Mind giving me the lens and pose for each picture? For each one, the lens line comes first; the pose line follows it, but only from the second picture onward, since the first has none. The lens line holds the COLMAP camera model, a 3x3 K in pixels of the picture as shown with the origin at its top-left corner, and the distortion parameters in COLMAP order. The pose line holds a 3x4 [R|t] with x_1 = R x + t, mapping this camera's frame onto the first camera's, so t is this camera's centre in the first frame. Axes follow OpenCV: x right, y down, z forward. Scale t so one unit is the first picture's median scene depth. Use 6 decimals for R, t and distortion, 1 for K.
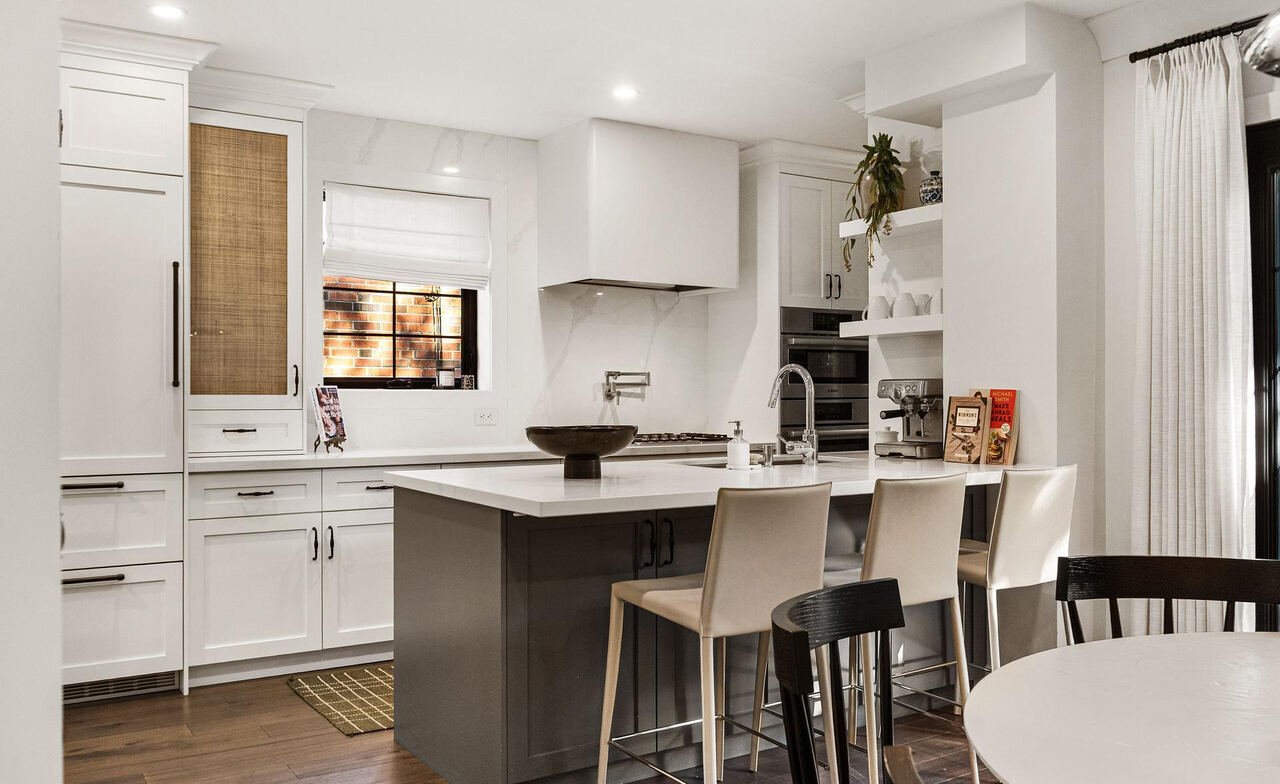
lens RADIAL K [[1036.5, 0, 634.1], [0, 1036.5, 390.5], [0, 0, 1]] dist [-0.010109, 0.009676]
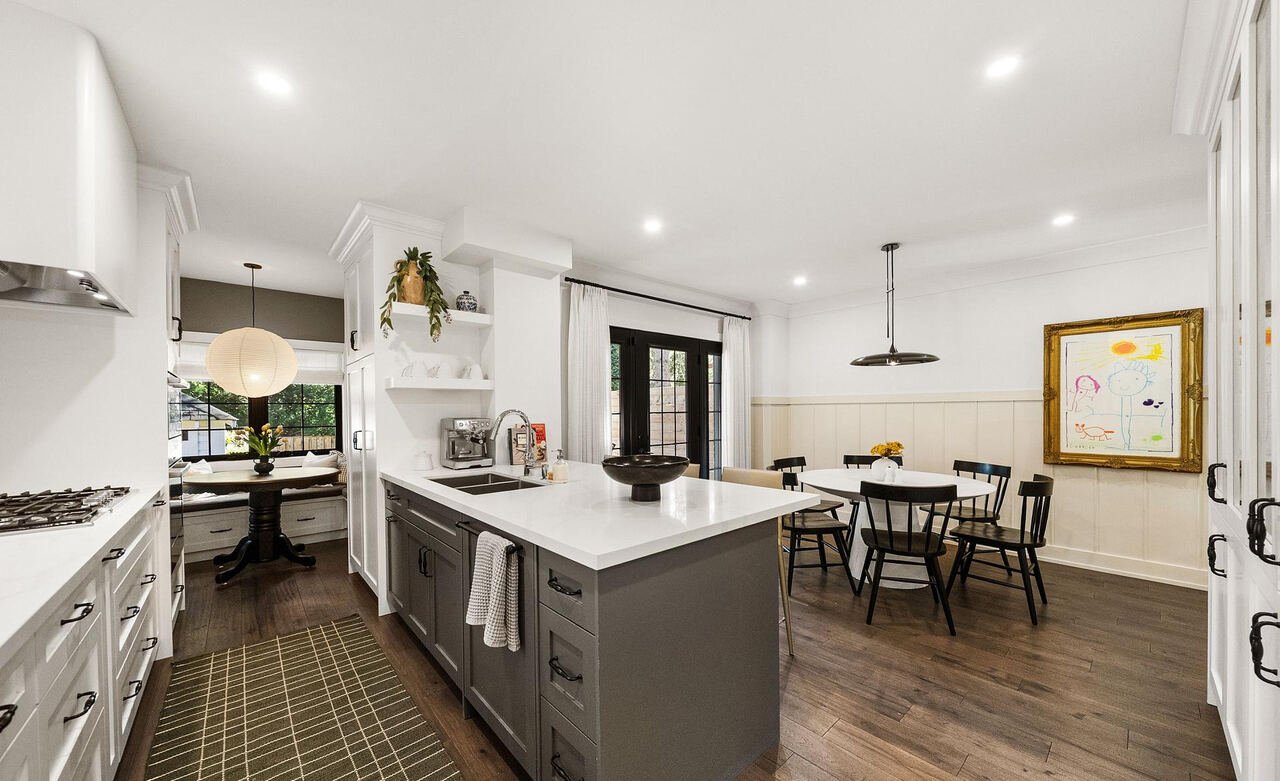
lens RADIAL K [[444.5, 0, 651.3], [0, 444.5, 412.0], [0, 0, 1]] dist [-0.012184, -0.000463]
pose [[-0.171826, 0.002257, 0.985125, -0.496321], [0.008668, 0.999962, -0.000779, -0.019747], [-0.985089, 0.008405, -0.171839, 0.925040]]
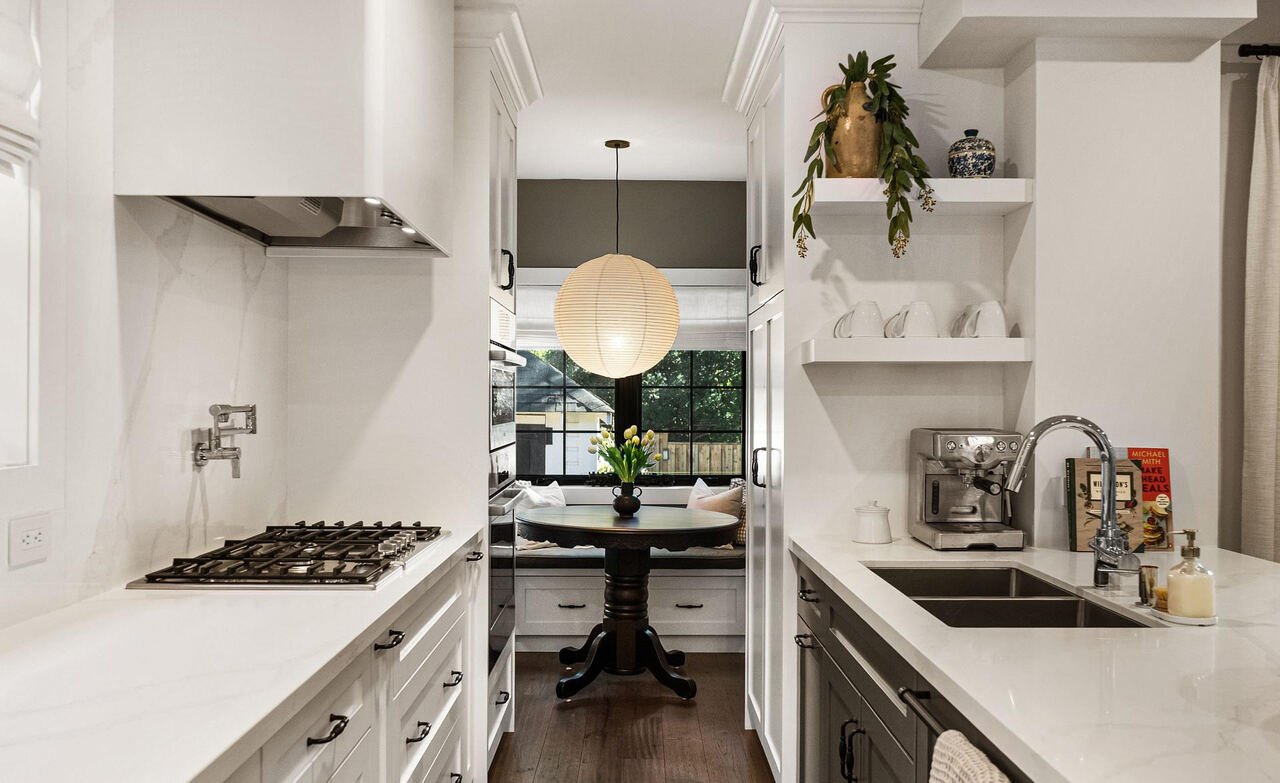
lens RADIAL K [[1036.5, 0, 645.4], [0, 1036.5, 403.4], [0, 0, 1]] dist [-0.010109, 0.009676]
pose [[0.535190, 0.001927, 0.844730, -0.454758], [-0.006322, 0.999979, 0.001724, -0.031488], [-0.844708, -0.006264, 0.535190, 0.900438]]
